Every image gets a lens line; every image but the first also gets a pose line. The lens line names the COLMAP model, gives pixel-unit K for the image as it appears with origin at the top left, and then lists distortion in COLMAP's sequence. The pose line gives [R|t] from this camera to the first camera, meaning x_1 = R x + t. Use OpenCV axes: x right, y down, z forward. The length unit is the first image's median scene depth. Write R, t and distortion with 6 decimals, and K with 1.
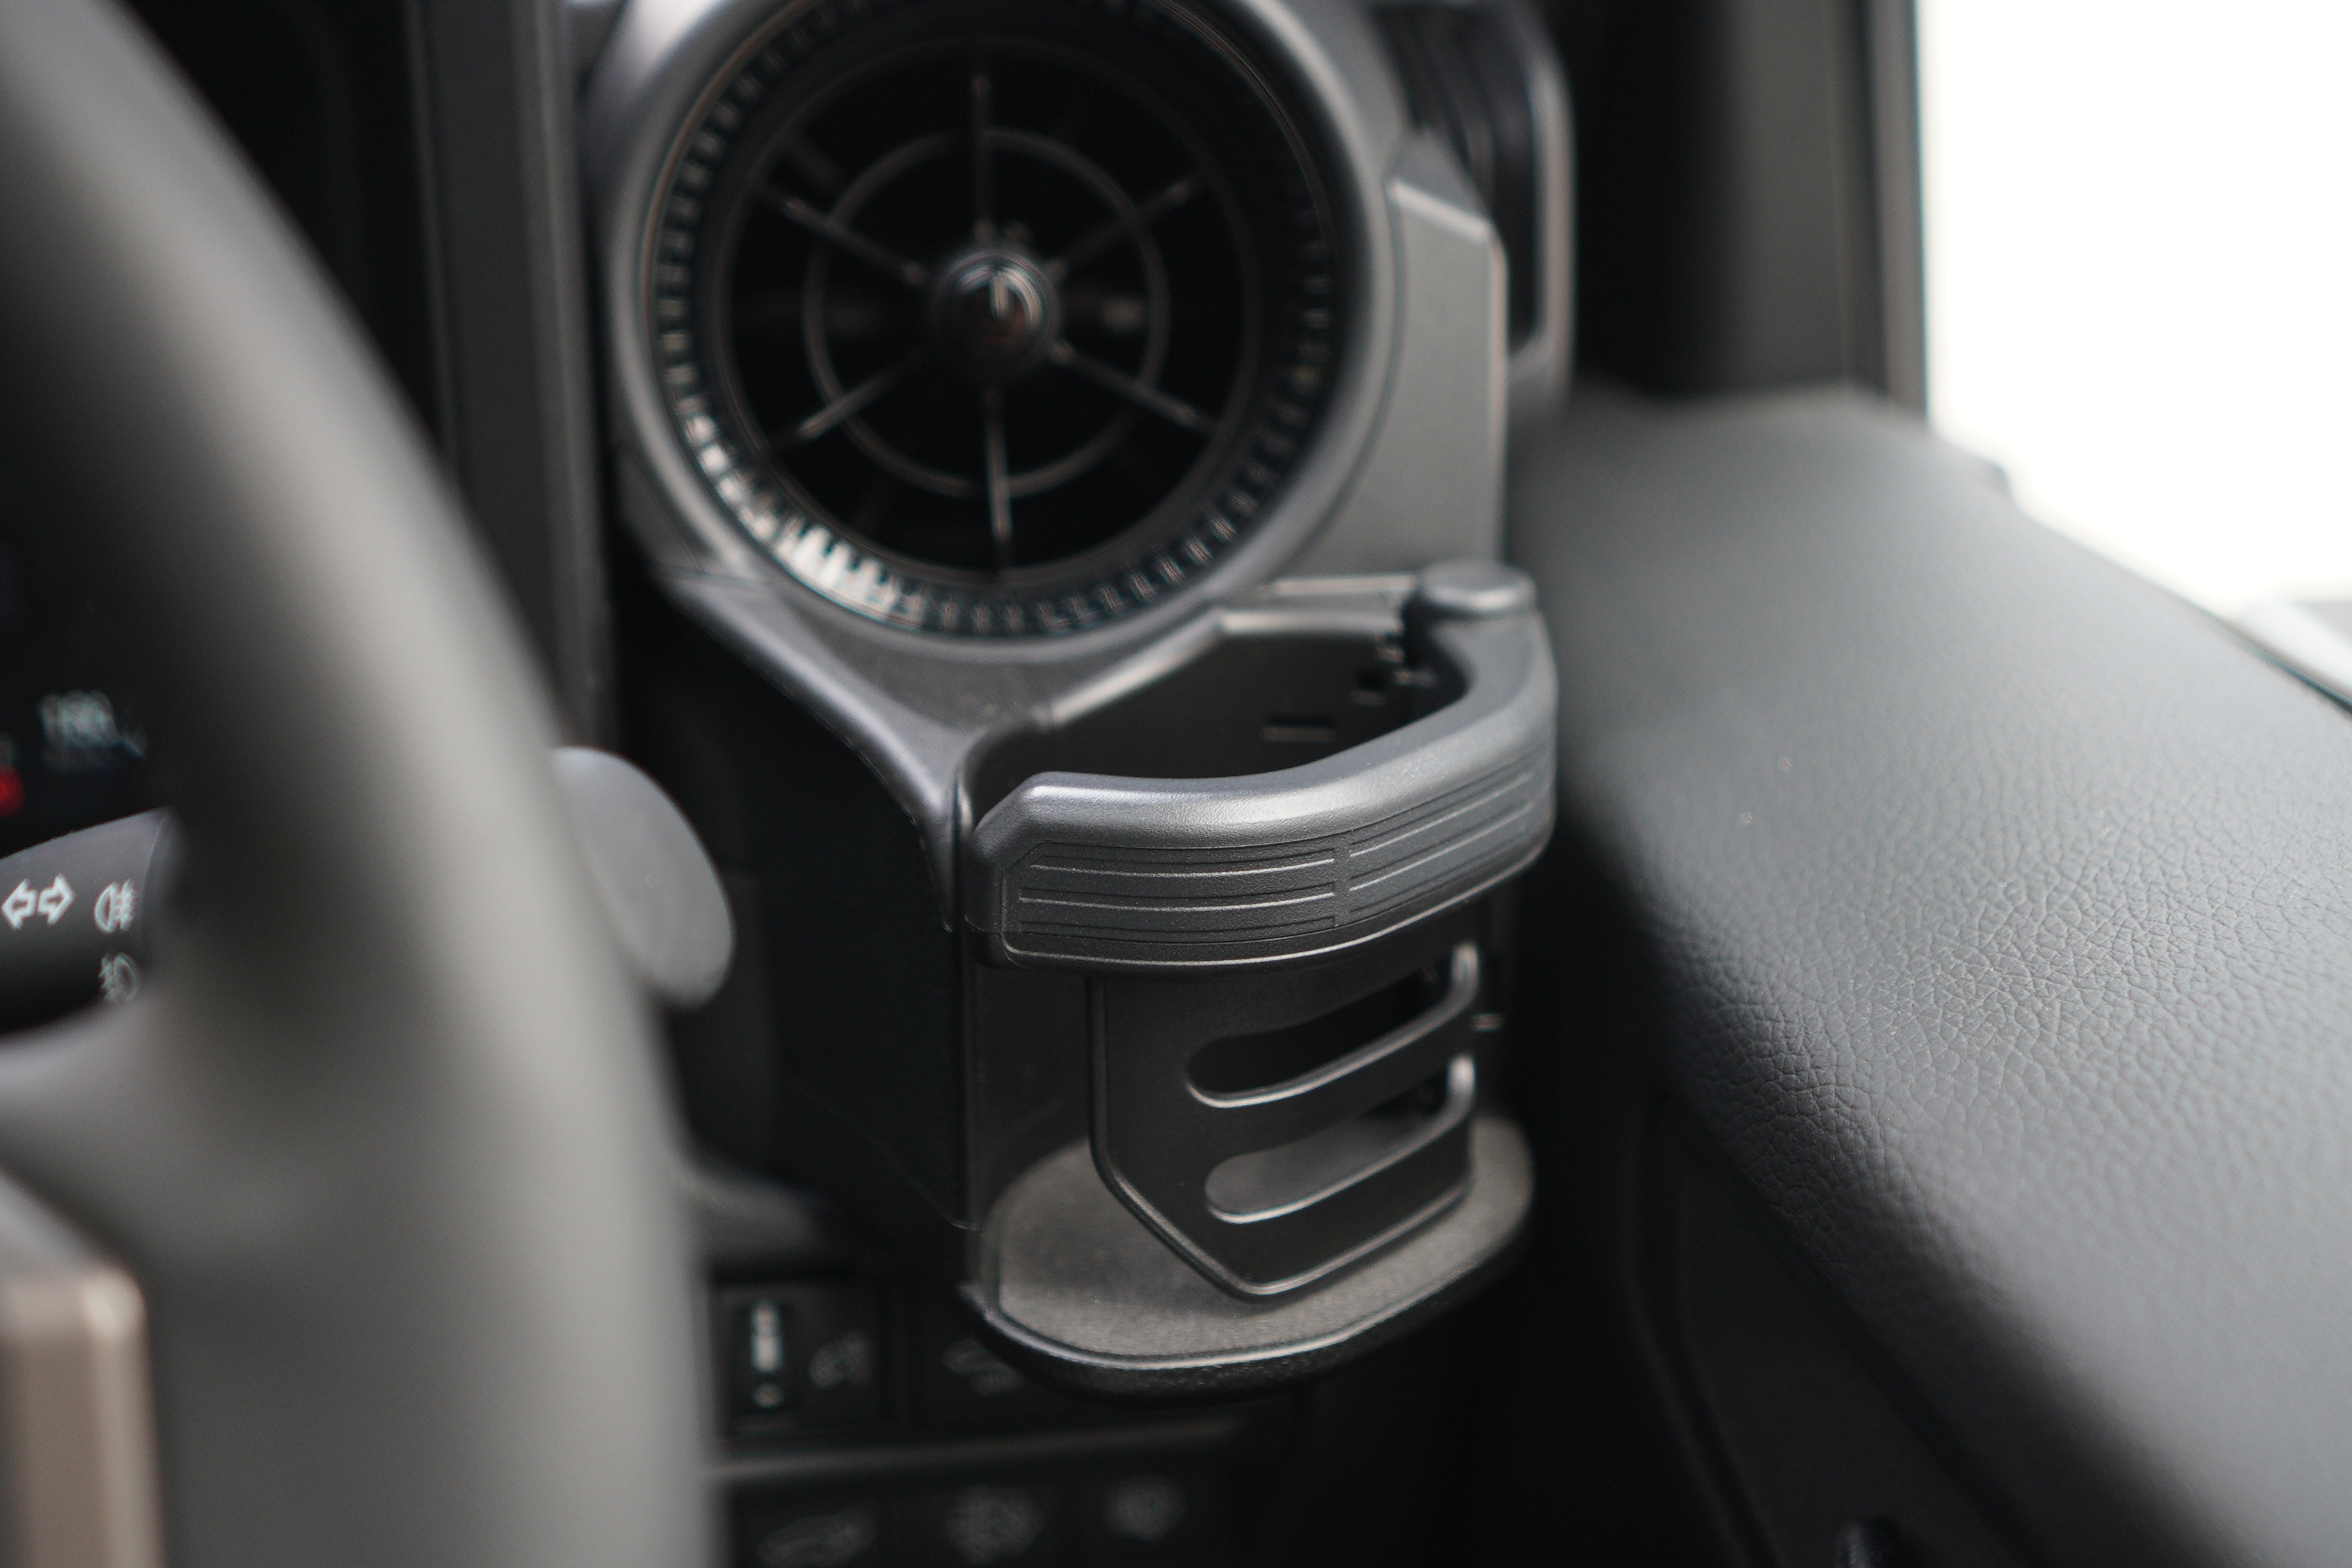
lens RADIAL K [[3787.1, 0, 1176.0], [0, 3787.1, 784.0], [0, 0, 1]] dist [0.090297, -0.048239]
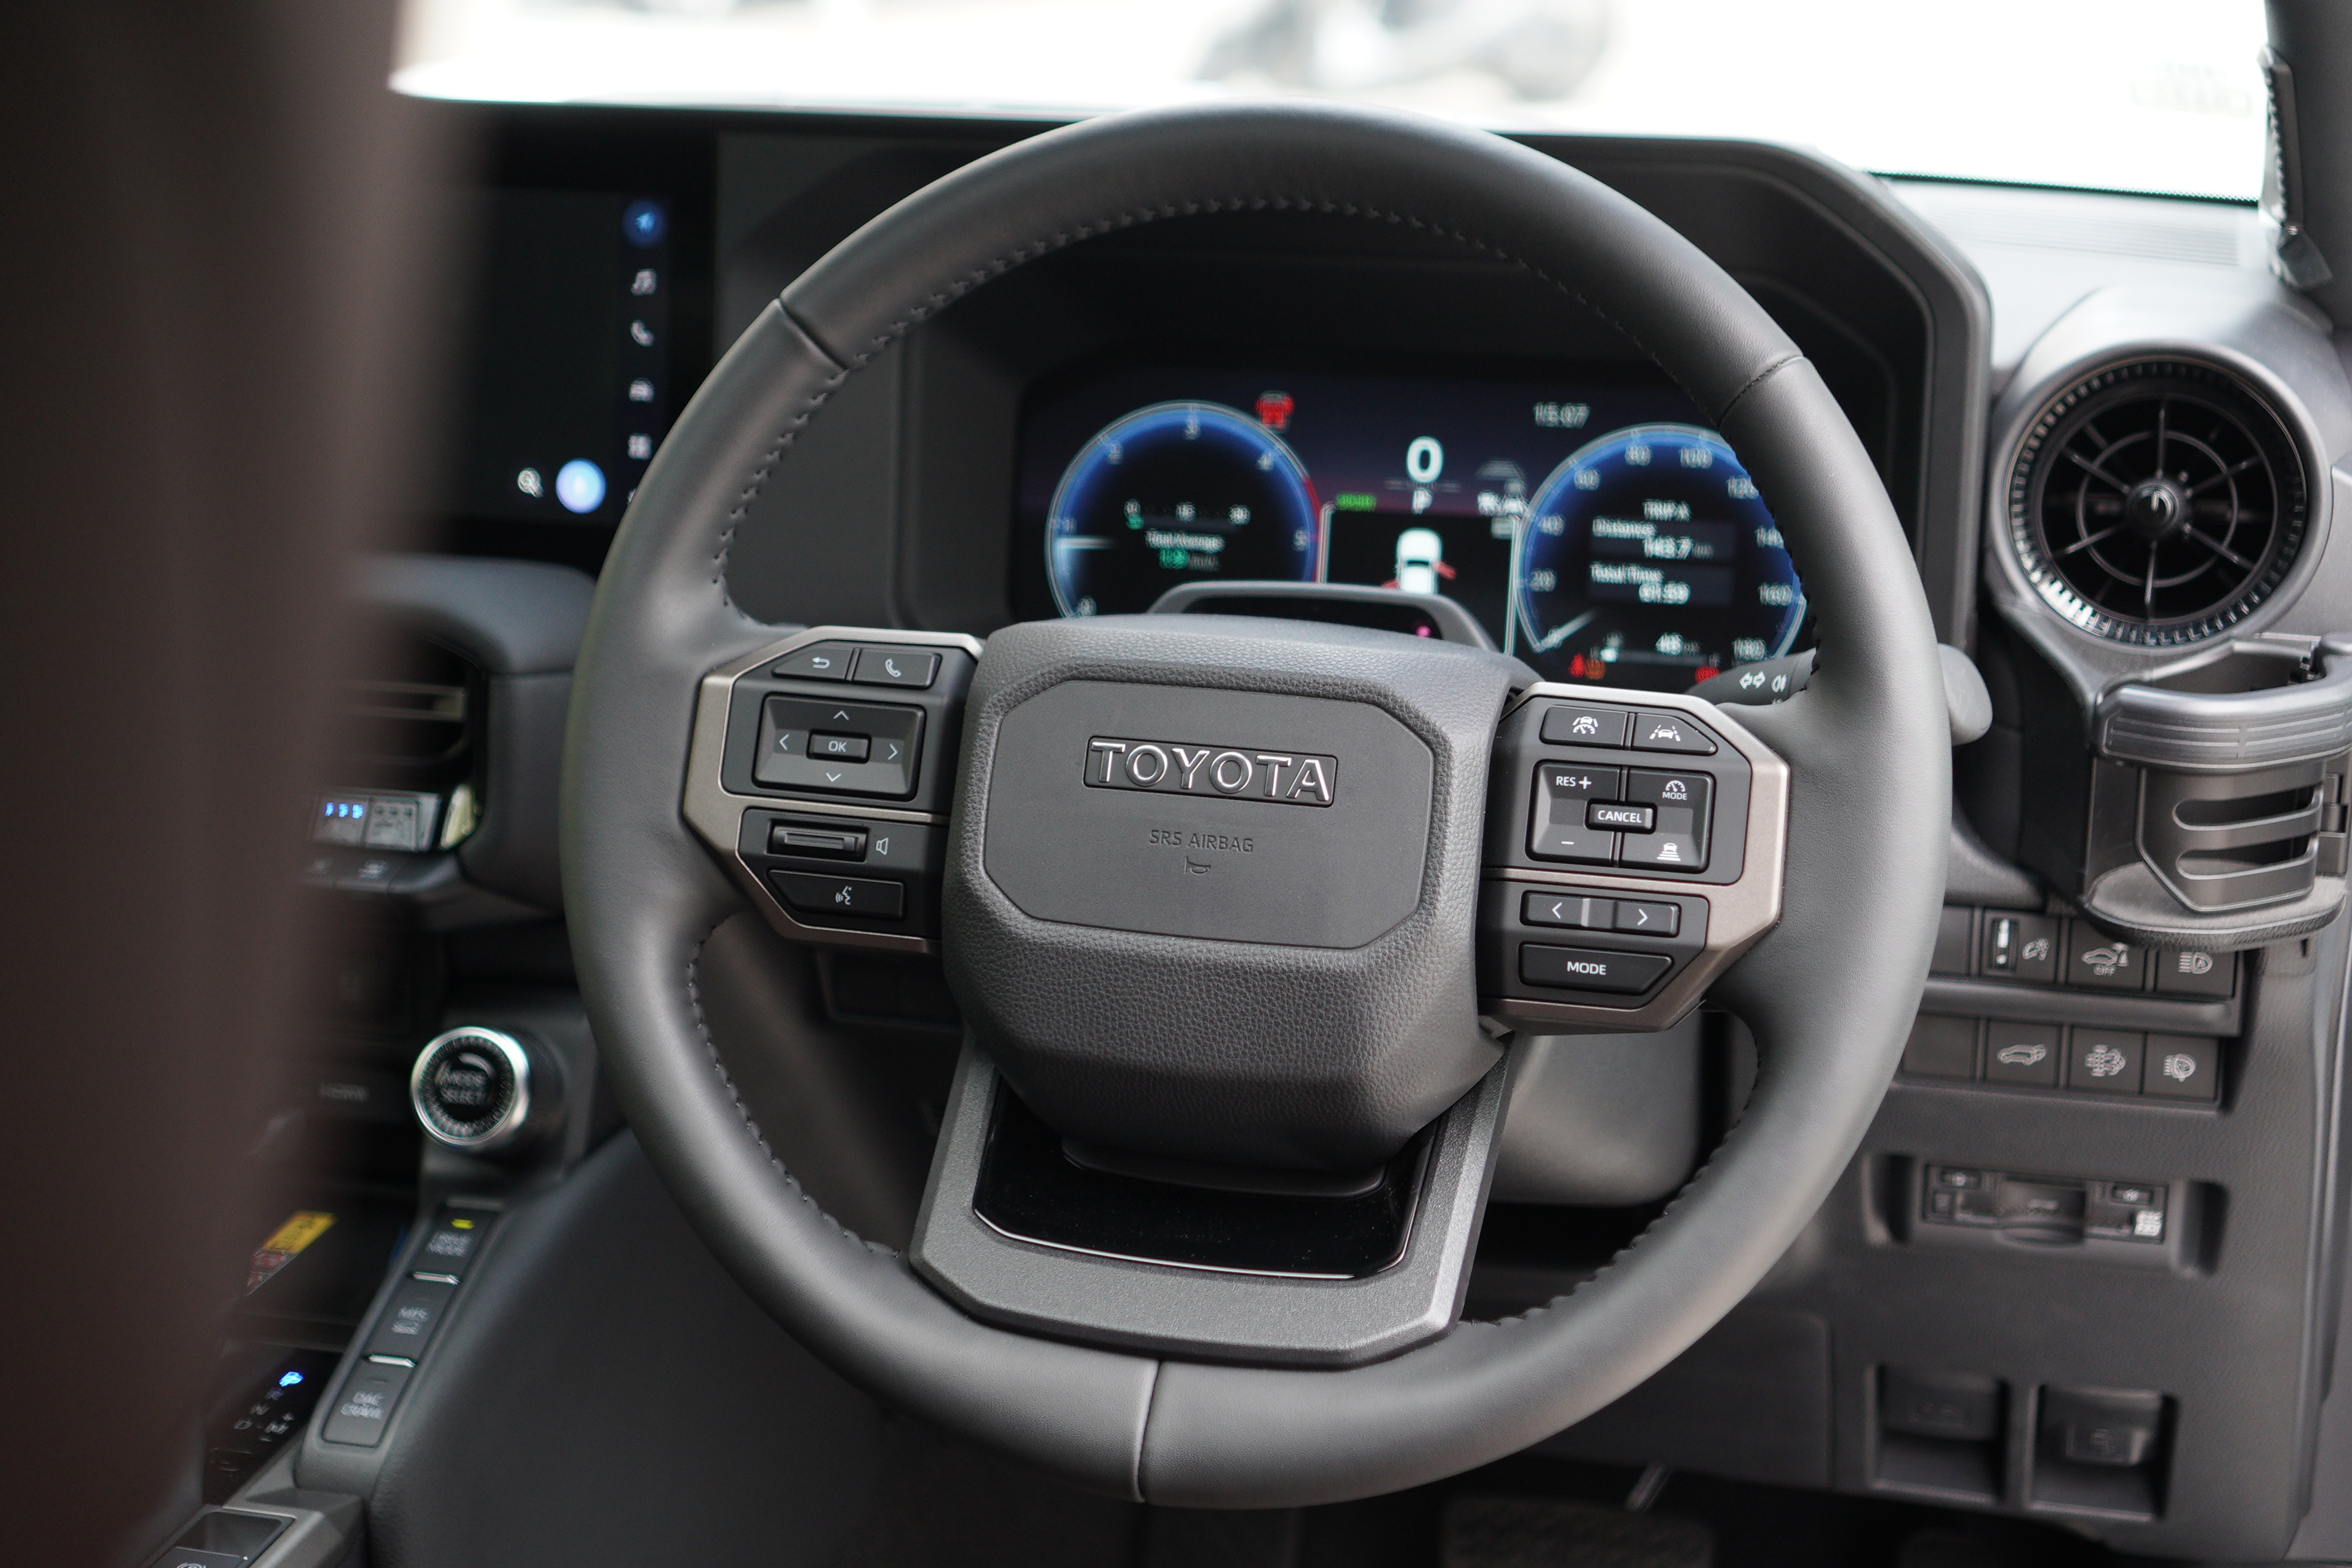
lens RADIAL K [[3787.1, 0, 1176.0], [0, 3787.1, 784.0], [0, 0, 1]] dist [0.090297, -0.048239]
pose [[0.919107, 0.120785, -0.375037, 0.303967], [-0.136241, 0.990564, -0.014865, 0.165841], [0.369703, 0.064758, 0.926890, -1.428092]]
